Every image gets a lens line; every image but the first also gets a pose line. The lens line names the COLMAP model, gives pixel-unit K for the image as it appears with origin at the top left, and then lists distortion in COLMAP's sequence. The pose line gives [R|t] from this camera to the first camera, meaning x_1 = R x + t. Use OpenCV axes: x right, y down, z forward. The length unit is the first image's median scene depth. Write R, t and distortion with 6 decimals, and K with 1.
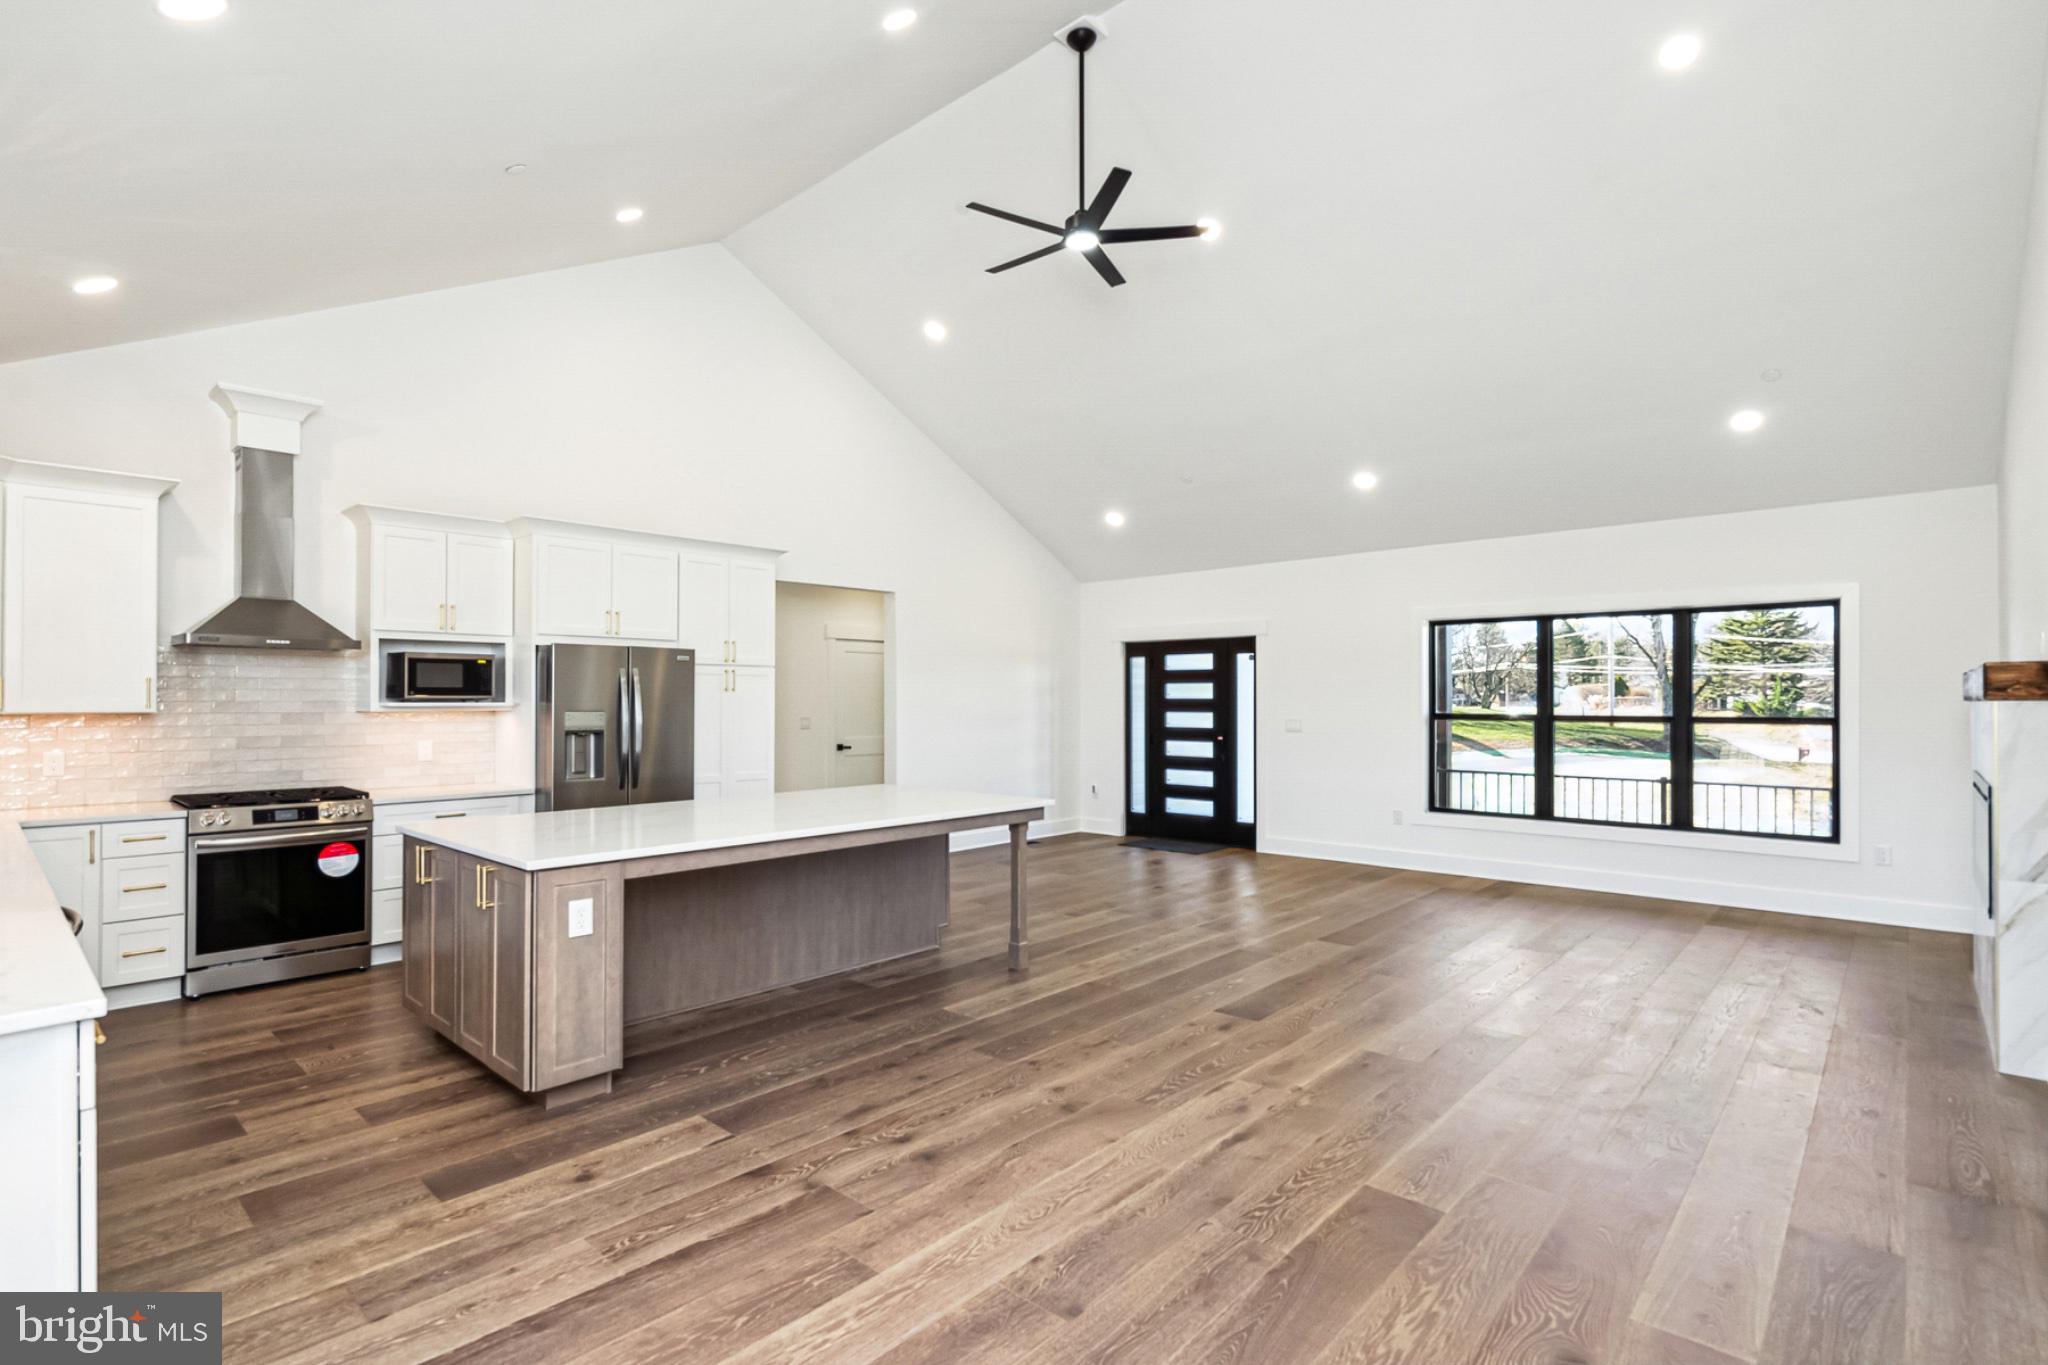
lens RADIAL K [[984.5, 0, 1031.2], [0, 984.5, 695.0], [0, 0, 1]] dist [-0.001198, 0.000980]
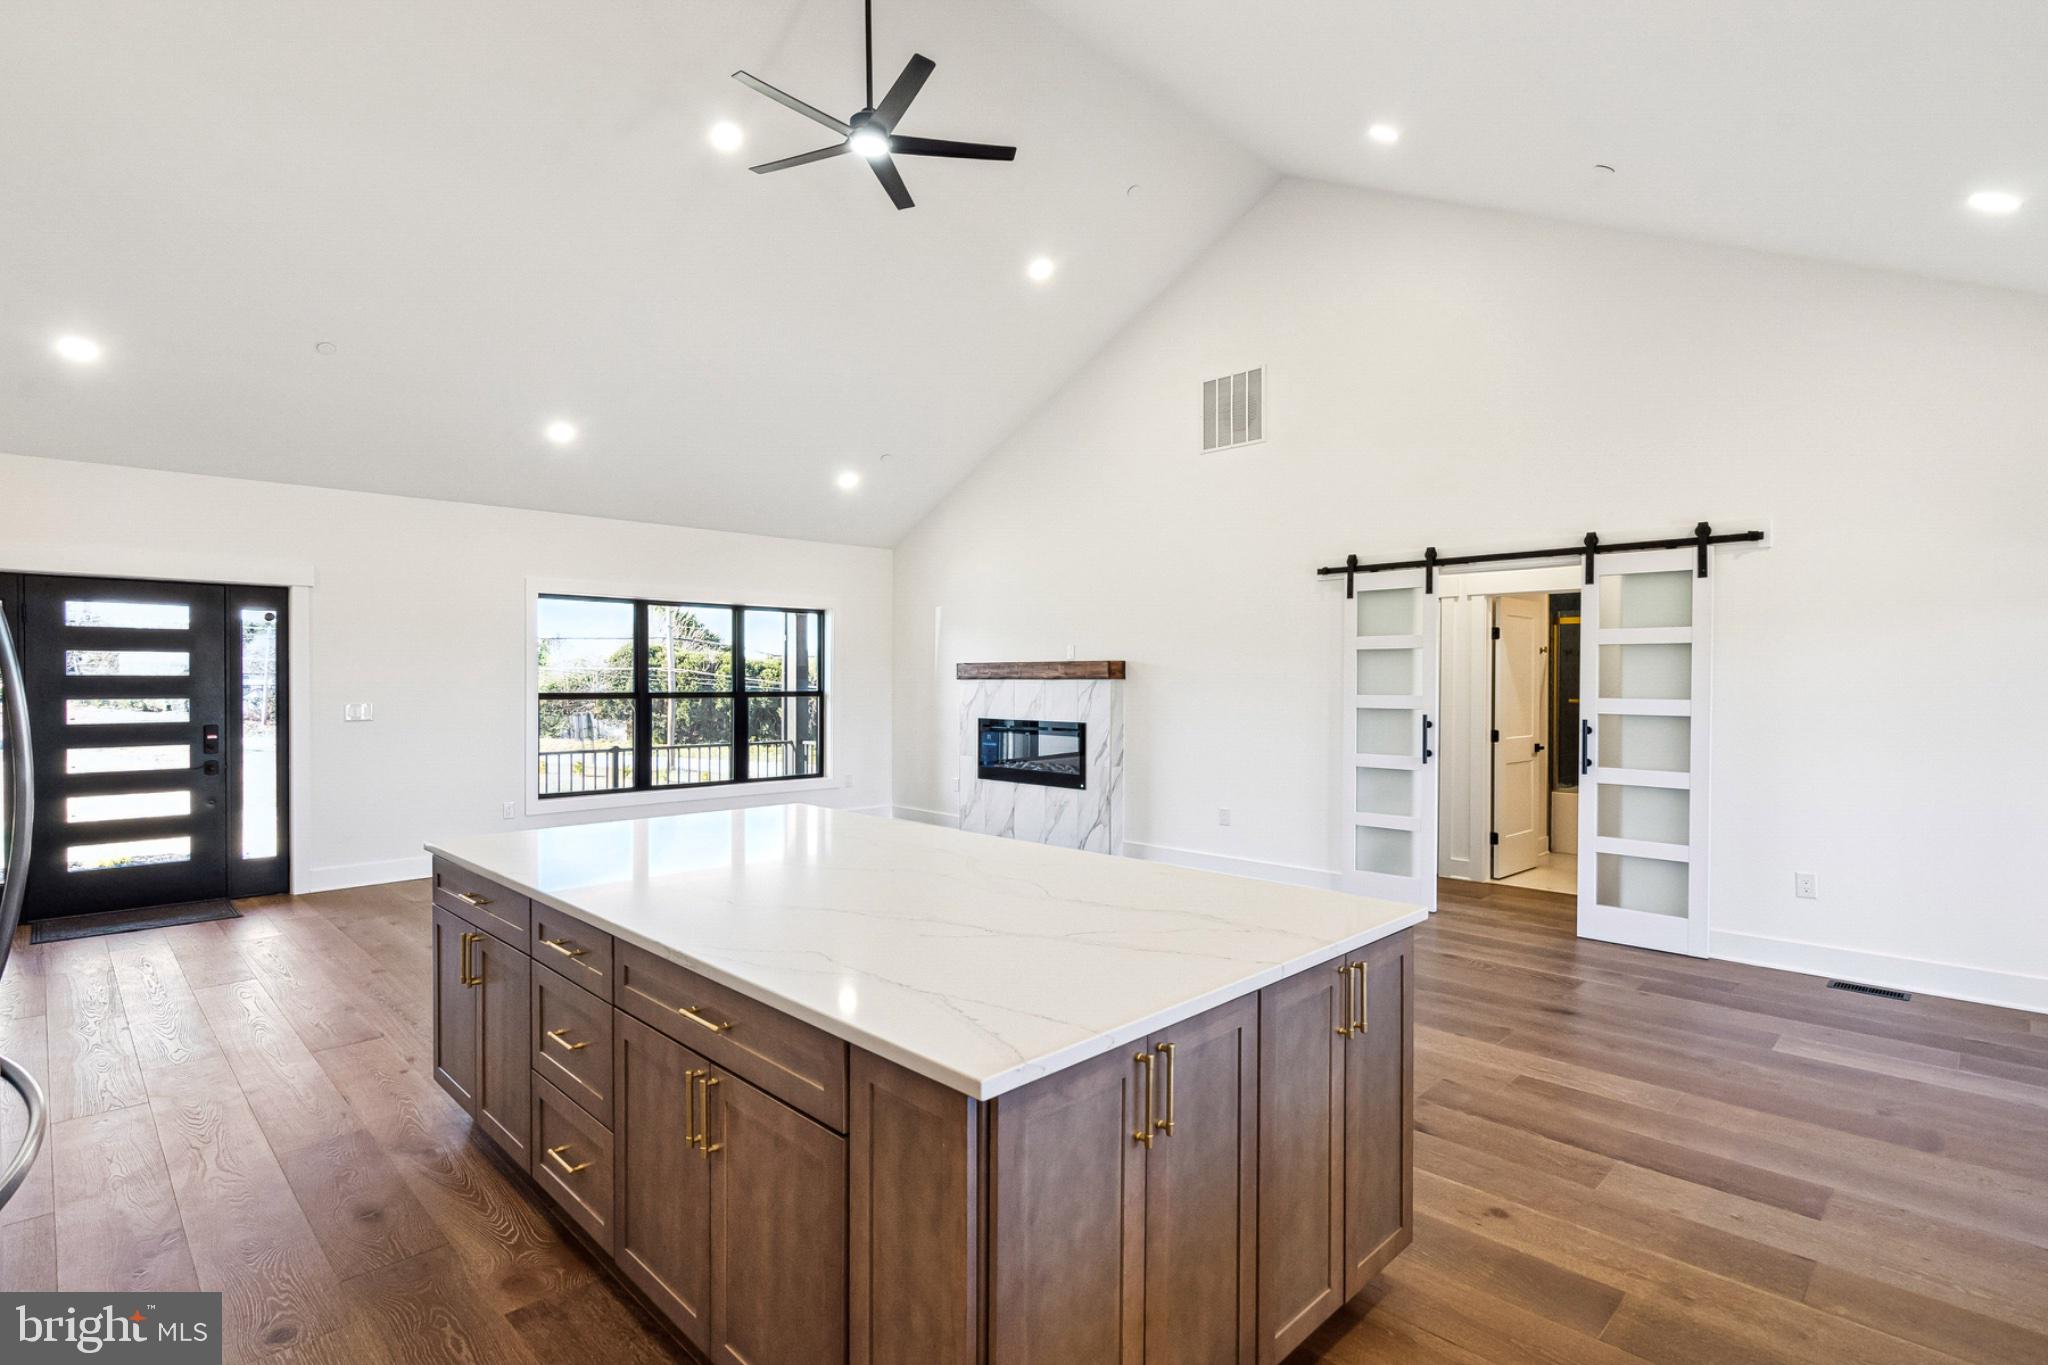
lens RADIAL K [[984.5, 0, 1007.8], [0, 984.5, 688.4], [0, 0, 1]] dist [-0.001198, 0.000980]
pose [[0.054557, -0.008898, 0.998471, -1.256909], [-0.006804, 0.999934, 0.009283, 0.006494], [-0.998487, -0.007300, 0.054493, 1.285054]]
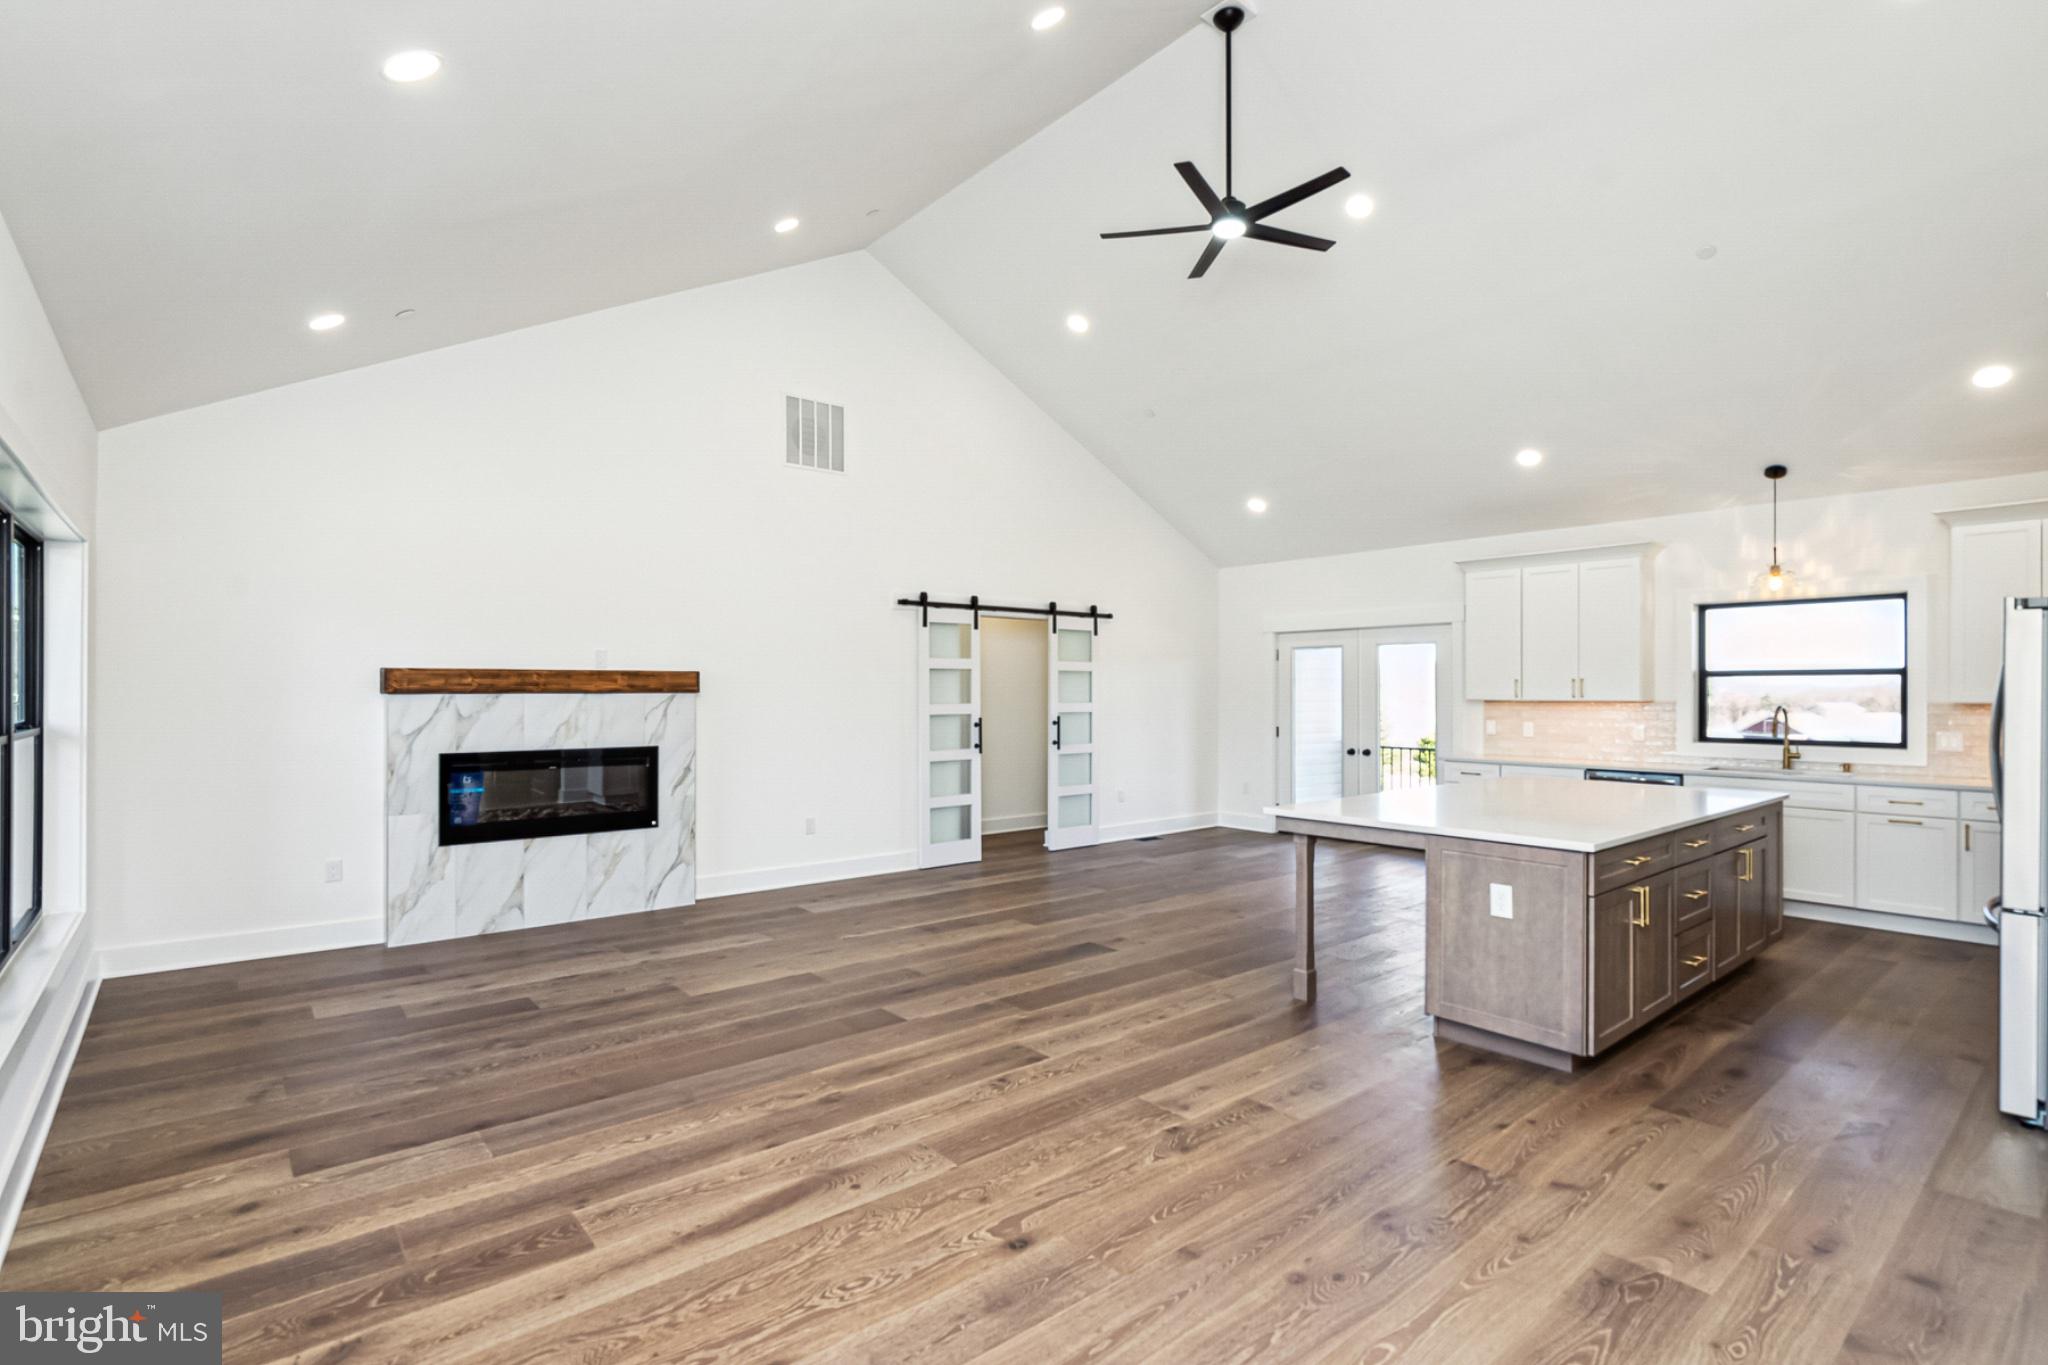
lens RADIAL K [[984.5, 0, 1020.3], [0, 984.5, 683.7], [0, 0, 1]] dist [-0.001198, 0.000980]
pose [[-0.989566, 0.002446, 0.144061, 0.182733], [0.000781, 0.999932, -0.011615, 0.010238], [-0.144079, -0.011381, -0.989501, 3.125353]]
